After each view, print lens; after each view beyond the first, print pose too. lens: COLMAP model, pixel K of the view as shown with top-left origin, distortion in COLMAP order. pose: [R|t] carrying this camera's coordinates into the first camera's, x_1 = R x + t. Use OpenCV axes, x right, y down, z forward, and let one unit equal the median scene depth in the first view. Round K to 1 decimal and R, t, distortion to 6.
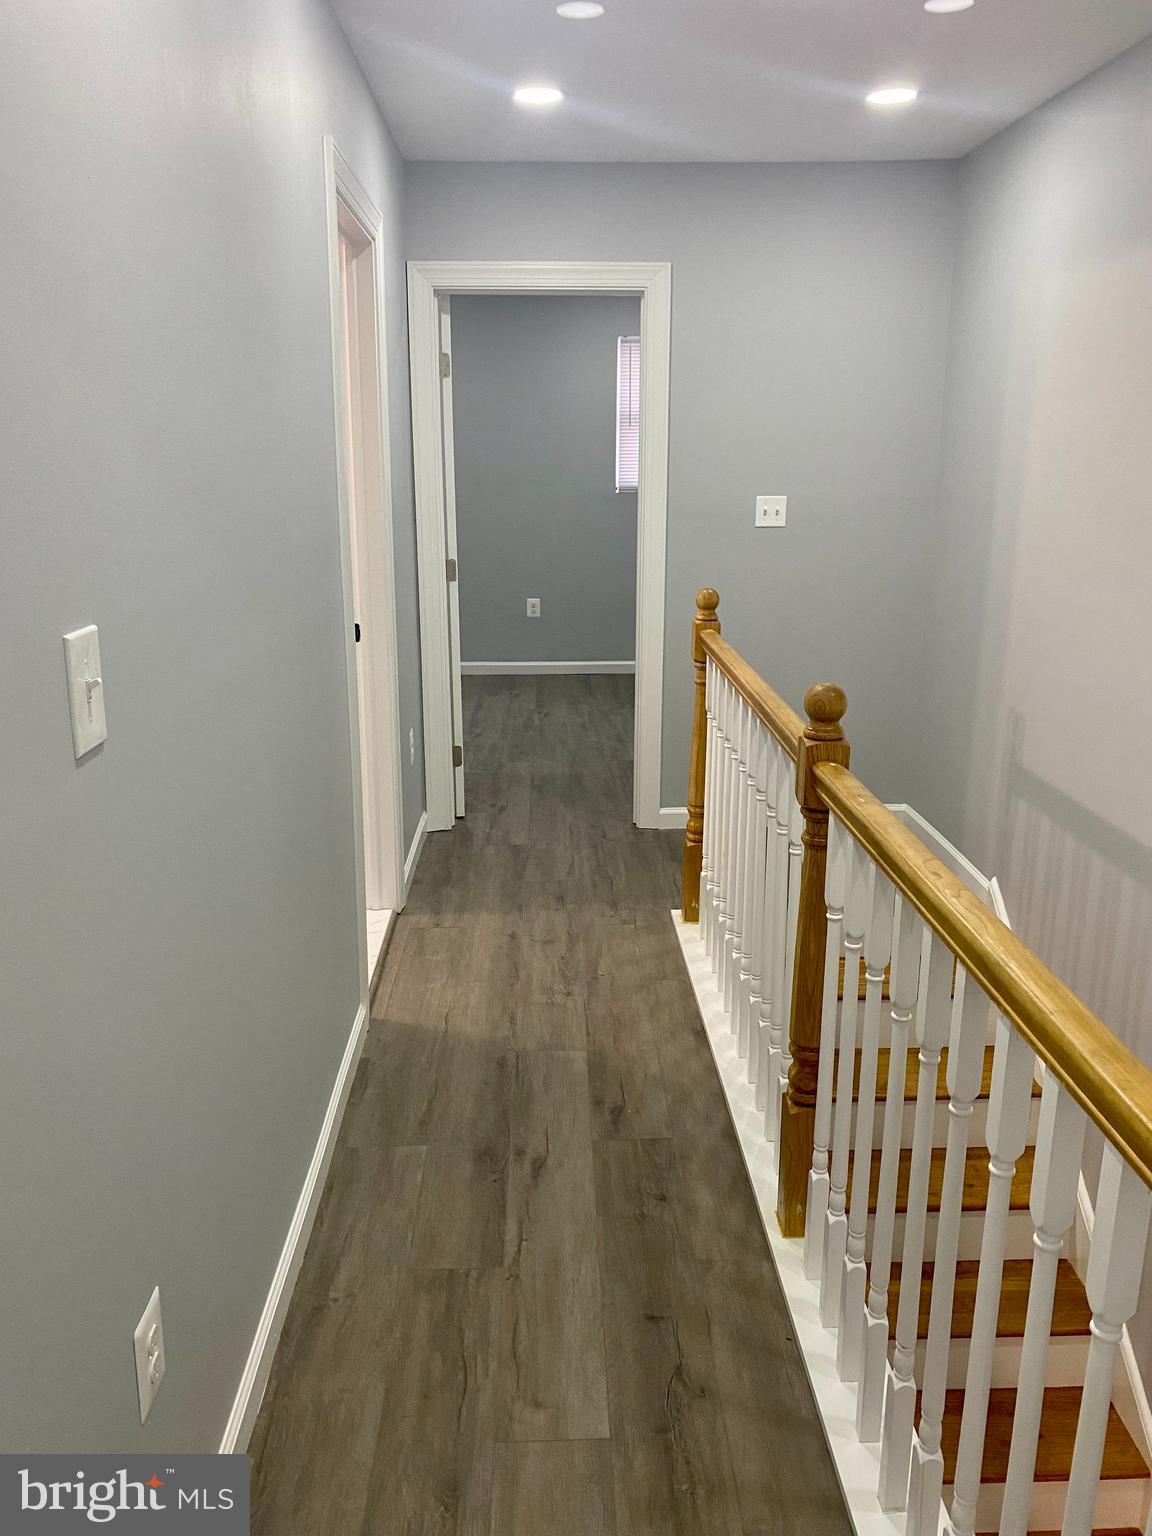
lens RADIAL K [[1175.2, 0, 575.2], [0, 1175.2, 764.3], [0, 0, 1]] dist [0.044373, -0.043787]
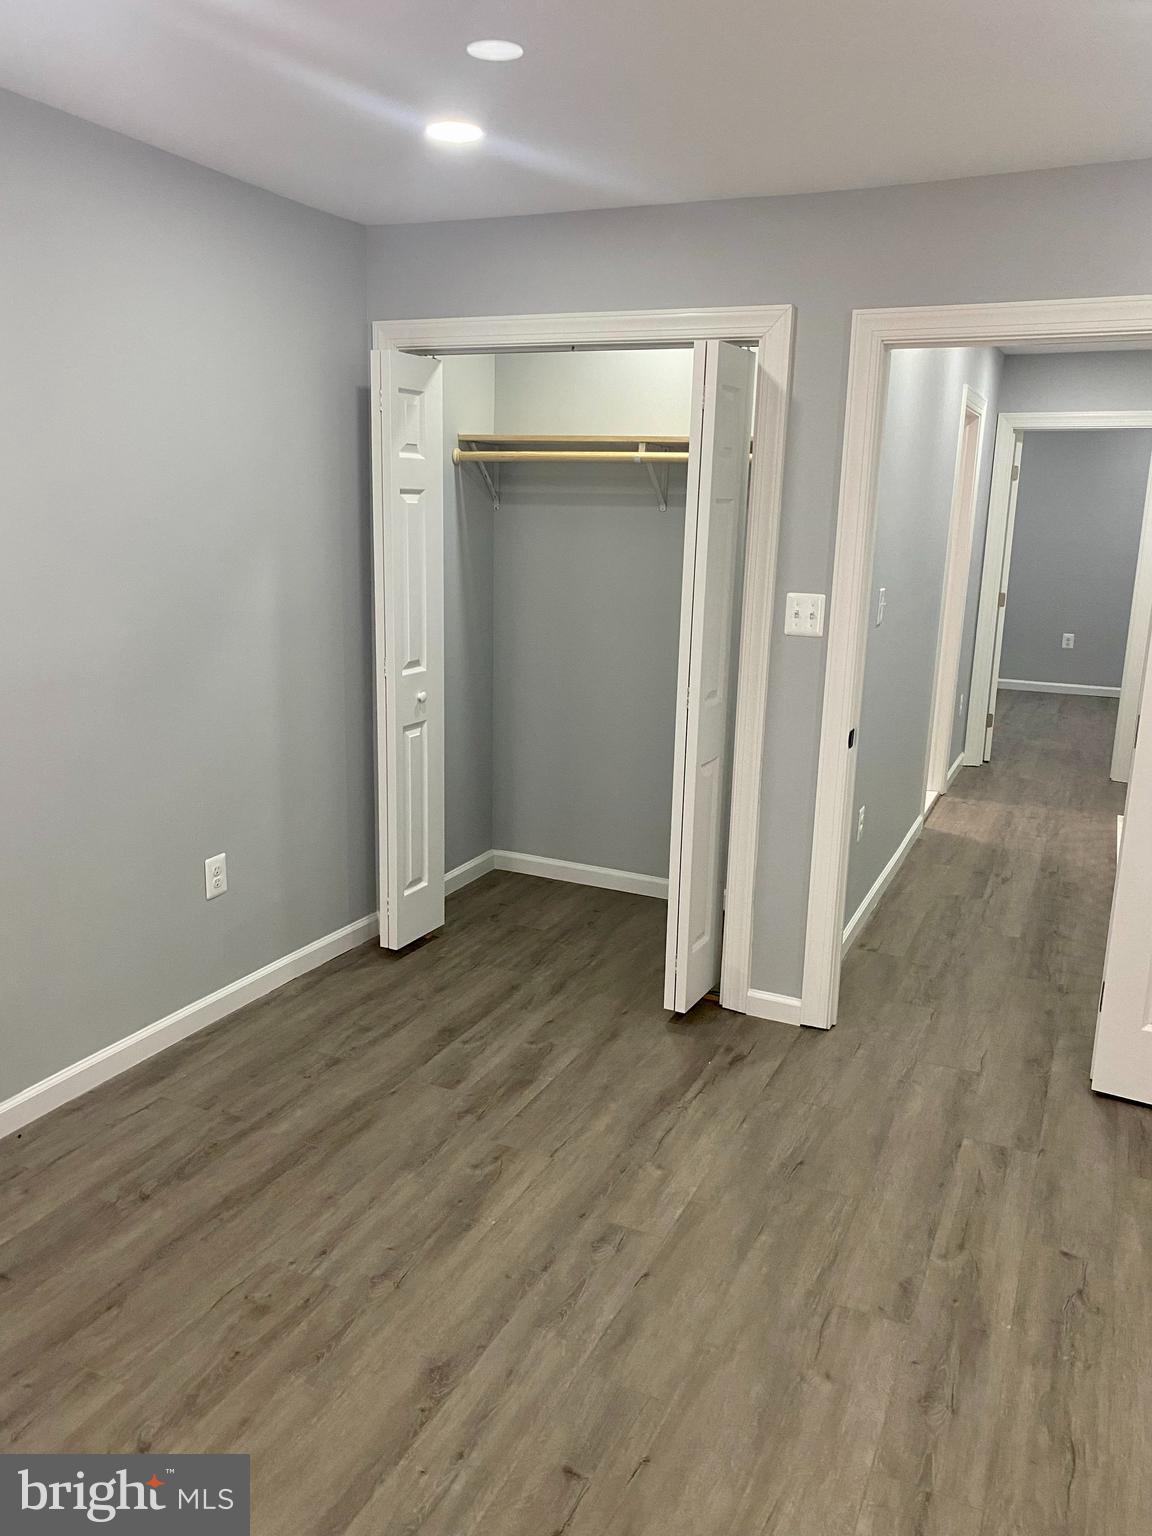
lens RADIAL K [[1175.2, 0, 581.7], [0, 1175.2, 768.4], [0, 0, 1]] dist [0.044373, -0.043787]
pose [[0.899523, 0.119159, -0.420308, 0.100543], [-0.133663, 0.991014, -0.005103, 0.176693], [0.415923, 0.060770, 0.907367, -0.814374]]
